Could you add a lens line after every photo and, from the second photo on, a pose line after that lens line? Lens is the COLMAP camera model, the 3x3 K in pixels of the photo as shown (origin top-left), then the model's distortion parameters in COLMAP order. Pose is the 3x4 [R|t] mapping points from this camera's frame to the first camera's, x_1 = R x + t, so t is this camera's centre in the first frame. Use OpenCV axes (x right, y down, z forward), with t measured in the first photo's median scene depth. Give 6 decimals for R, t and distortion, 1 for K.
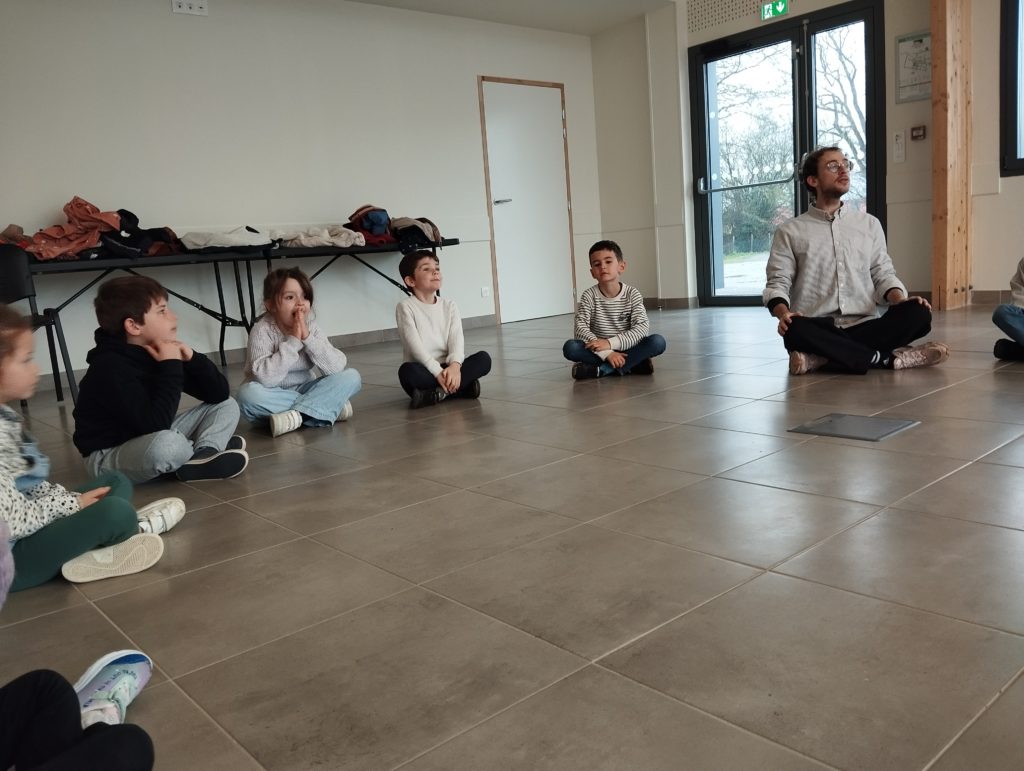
lens RADIAL K [[840.7, 0, 512.0], [0, 840.7, 385.5], [0, 0, 1]] dist [0.096619, -0.193096]
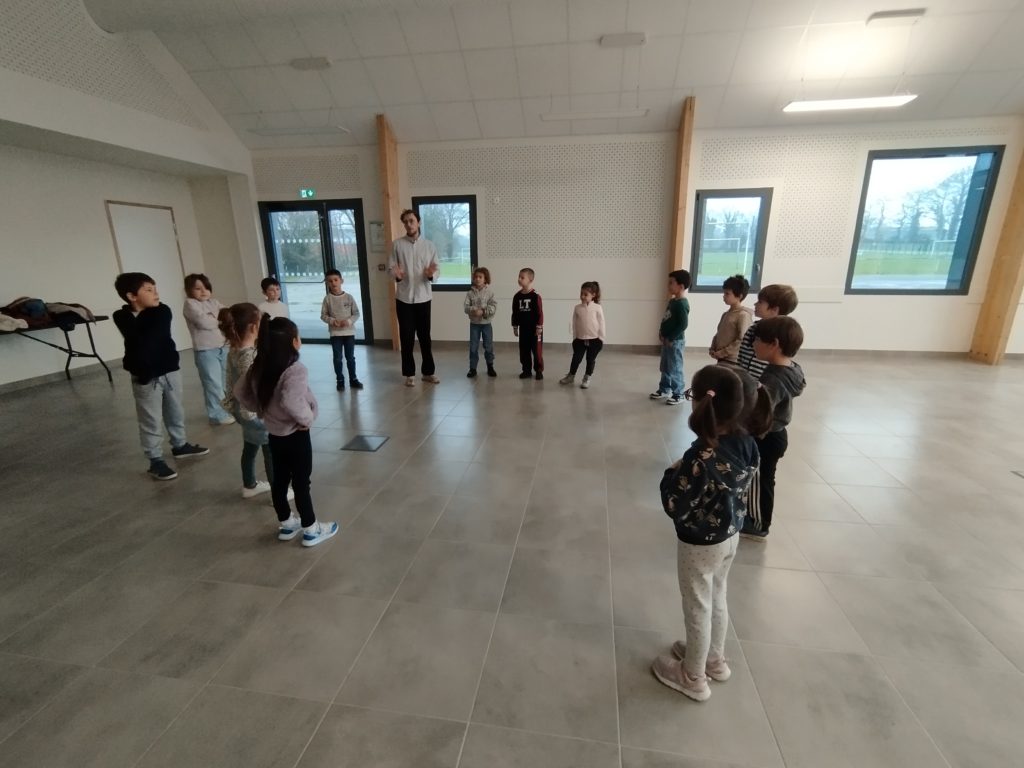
lens RADIAL K [[473.0, 0, 512.0], [0, 473.0, 384.0], [0, 0, 1]] dist [0.009274, 0.000068]
pose [[0.770262, -0.104901, 0.629041, -0.074157], [0.051136, 0.993362, 0.103039, -0.136795], [-0.635674, -0.047200, 0.770513, -0.190459]]
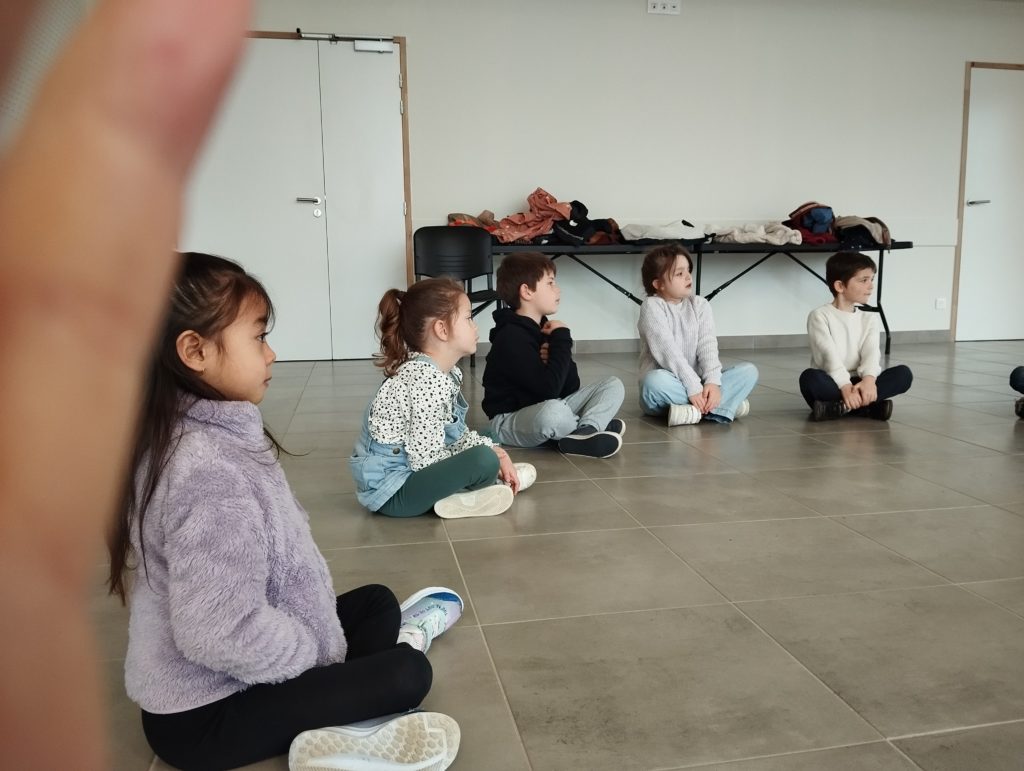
lens RADIAL K [[840.7, 0, 512.0], [0, 840.7, 385.5], [0, 0, 1]] dist [0.096619, -0.193096]
pose [[0.864080, 0.136843, -0.484396, 0.036369], [-0.133958, 0.990148, 0.040760, -0.004138], [0.485202, 0.029668, 0.873899, 0.013038]]
